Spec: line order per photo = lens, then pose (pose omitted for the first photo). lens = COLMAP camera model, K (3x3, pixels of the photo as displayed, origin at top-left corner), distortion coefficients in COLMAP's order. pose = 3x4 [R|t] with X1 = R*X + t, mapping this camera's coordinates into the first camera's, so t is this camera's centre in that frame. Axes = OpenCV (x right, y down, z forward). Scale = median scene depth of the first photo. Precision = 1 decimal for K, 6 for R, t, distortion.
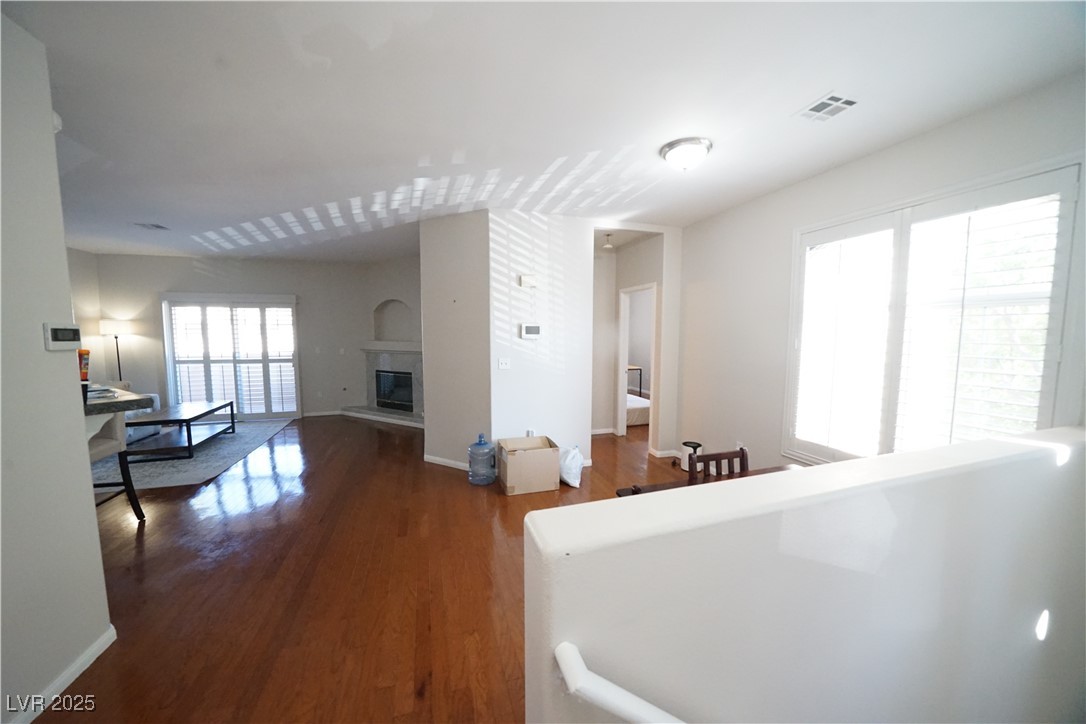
lens RADIAL K [[369.9, 0, 538.8], [0, 369.9, 362.3], [0, 0, 1]] dist [-0.038973, 0.004532]
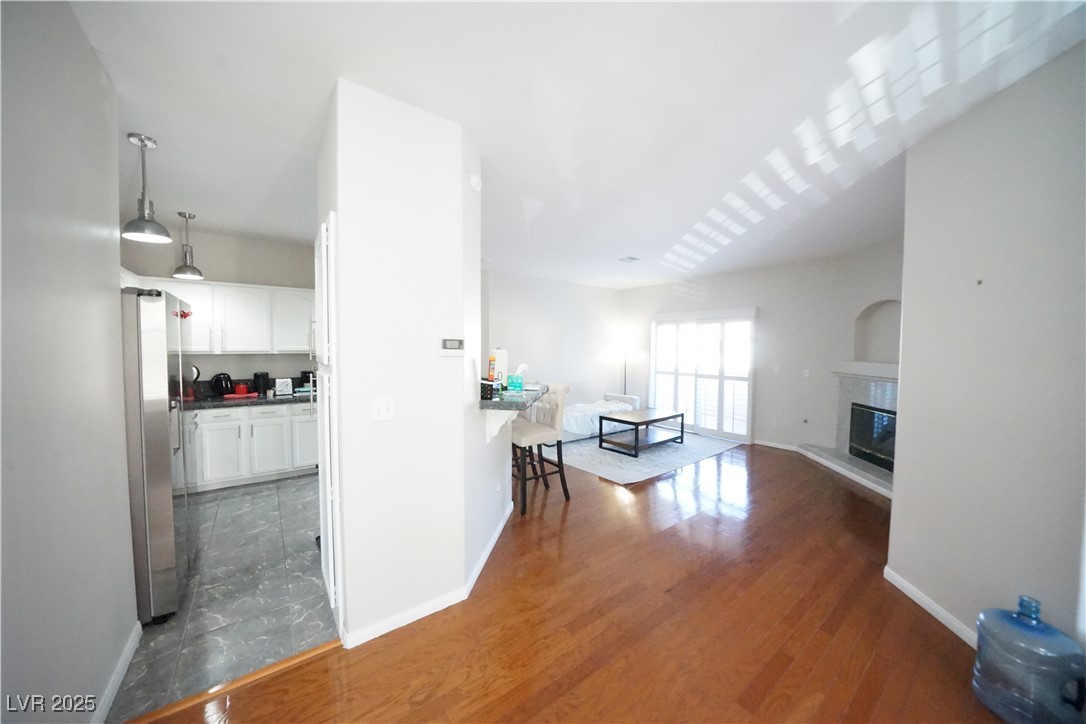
lens RADIAL K [[369.9, 0, 538.8], [0, 369.9, 362.3], [0, 0, 1]] dist [-0.038973, 0.004532]
pose [[0.337620, 0.040717, -0.940402, 0.004691], [-0.085848, 0.996232, 0.012314, -0.019639], [0.937360, 0.076574, 0.339843, 0.292365]]
